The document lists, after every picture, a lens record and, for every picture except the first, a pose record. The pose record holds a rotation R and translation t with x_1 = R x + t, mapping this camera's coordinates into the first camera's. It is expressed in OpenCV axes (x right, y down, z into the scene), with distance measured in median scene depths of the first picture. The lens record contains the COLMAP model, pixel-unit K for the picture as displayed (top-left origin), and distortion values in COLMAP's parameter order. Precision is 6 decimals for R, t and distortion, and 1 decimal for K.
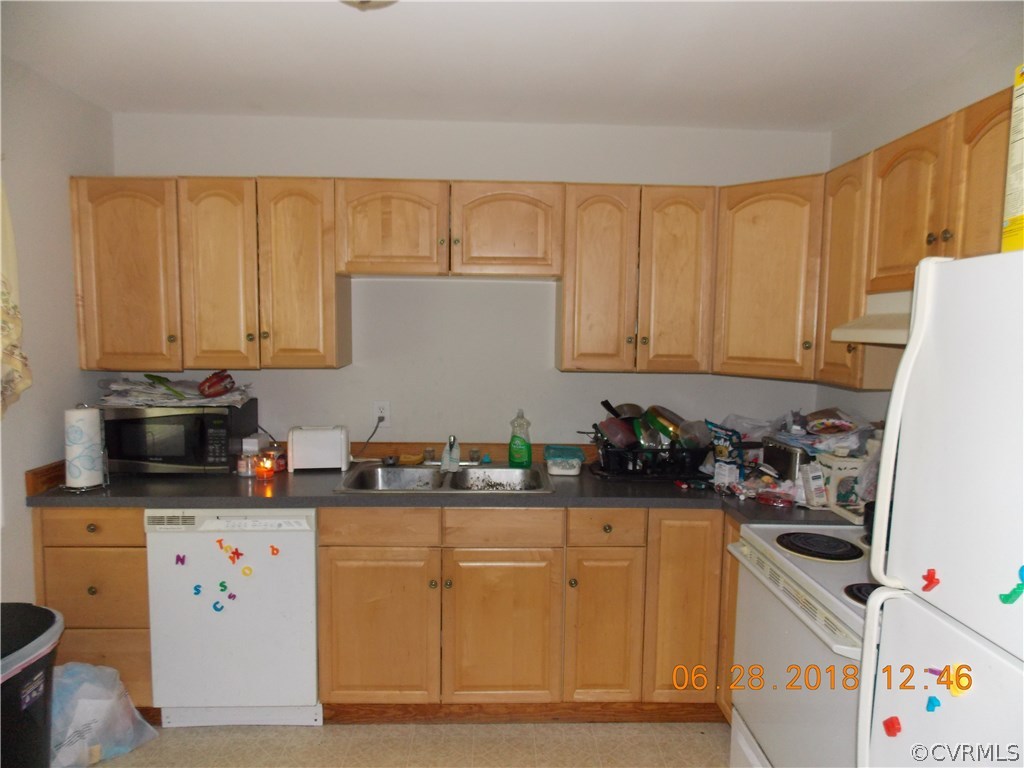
lens RADIAL K [[670.8, 0, 514.9], [0, 670.8, 378.5], [0, 0, 1]] dist [0.004654, -0.007410]
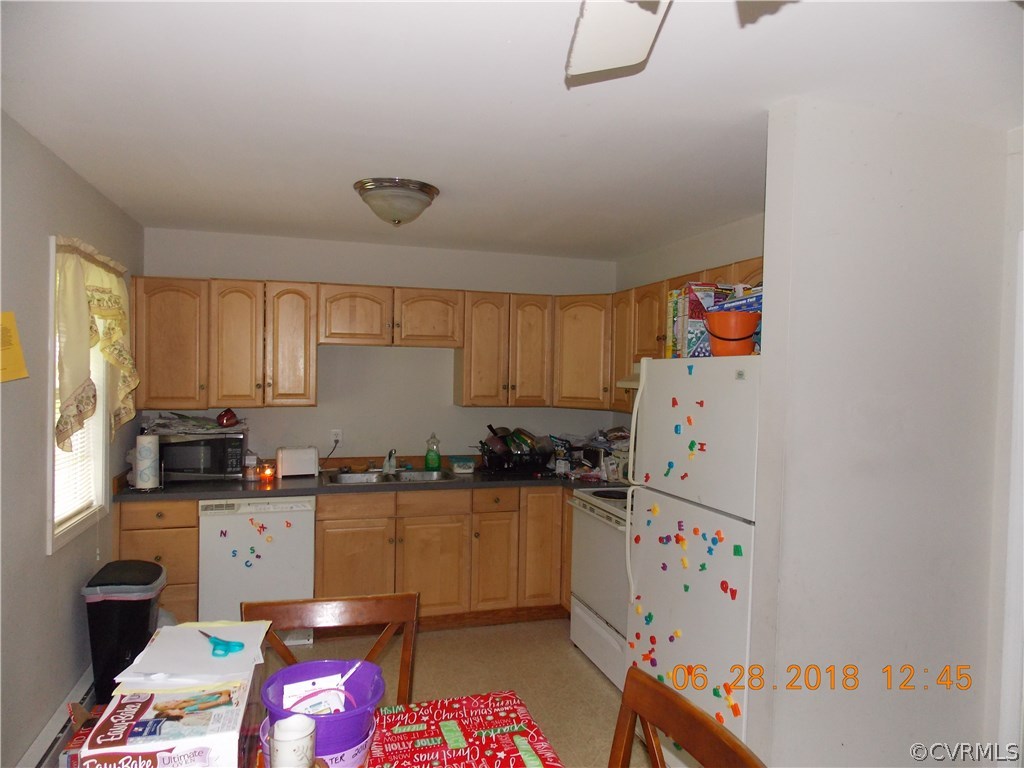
lens RADIAL K [[670.8, 0, 513.9], [0, 670.8, 381.0], [0, 0, 1]] dist [0.004654, -0.007410]
pose [[0.964816, -0.001372, 0.262923, -0.242643], [0.017747, 0.998046, -0.059917, 0.027069], [-0.262327, 0.062475, 0.962955, -0.593444]]
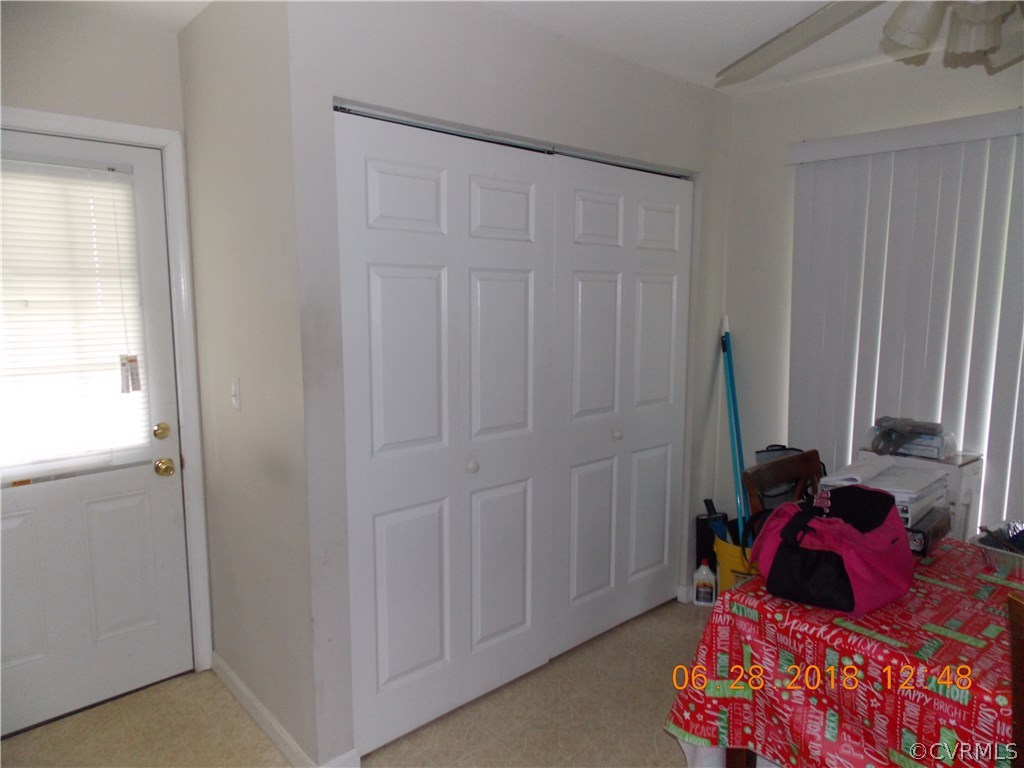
lens RADIAL K [[670.8, 0, 513.9], [0, 670.8, 381.1], [0, 0, 1]] dist [0.004654, -0.007410]
pose [[-0.758047, 0.074963, -0.647878, 0.586080], [-0.068109, 0.978842, 0.192948, 0.002750], [0.648634, 0.190389, -0.736903, 0.235423]]
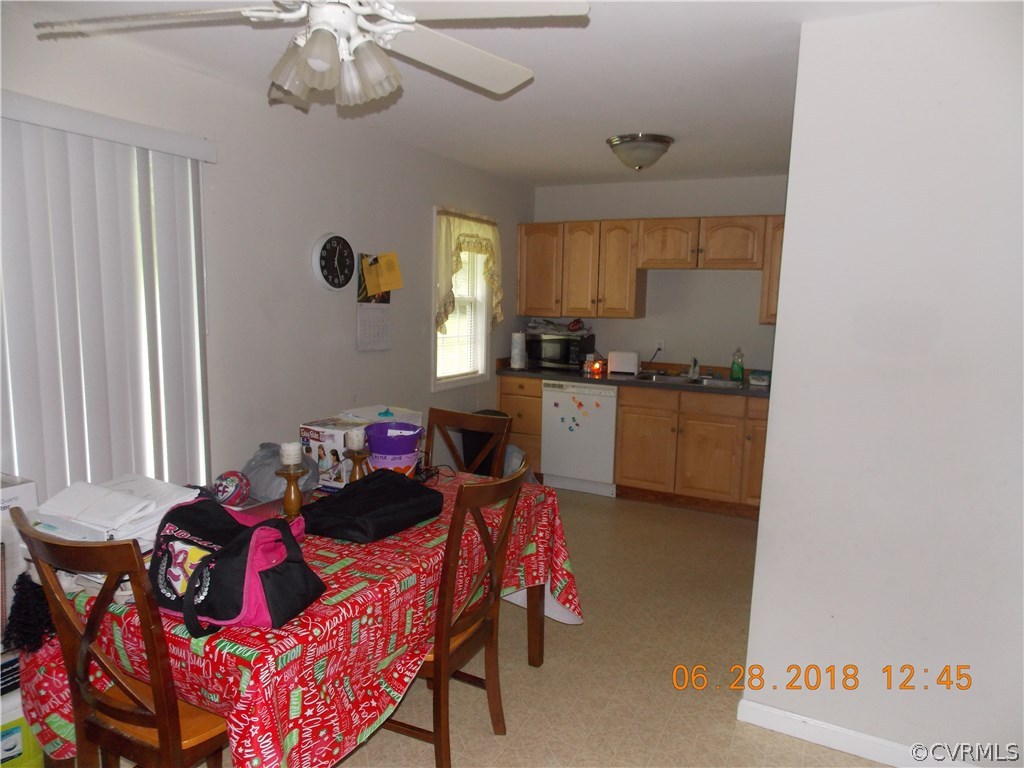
lens RADIAL K [[670.8, 0, 517.4], [0, 670.8, 378.2], [0, 0, 1]] dist [0.004654, -0.007410]
pose [[0.879497, 0.070517, -0.470652, 0.362360], [-0.053098, 0.997326, 0.050205, 0.077908], [0.472934, -0.019164, 0.880890, -0.865471]]
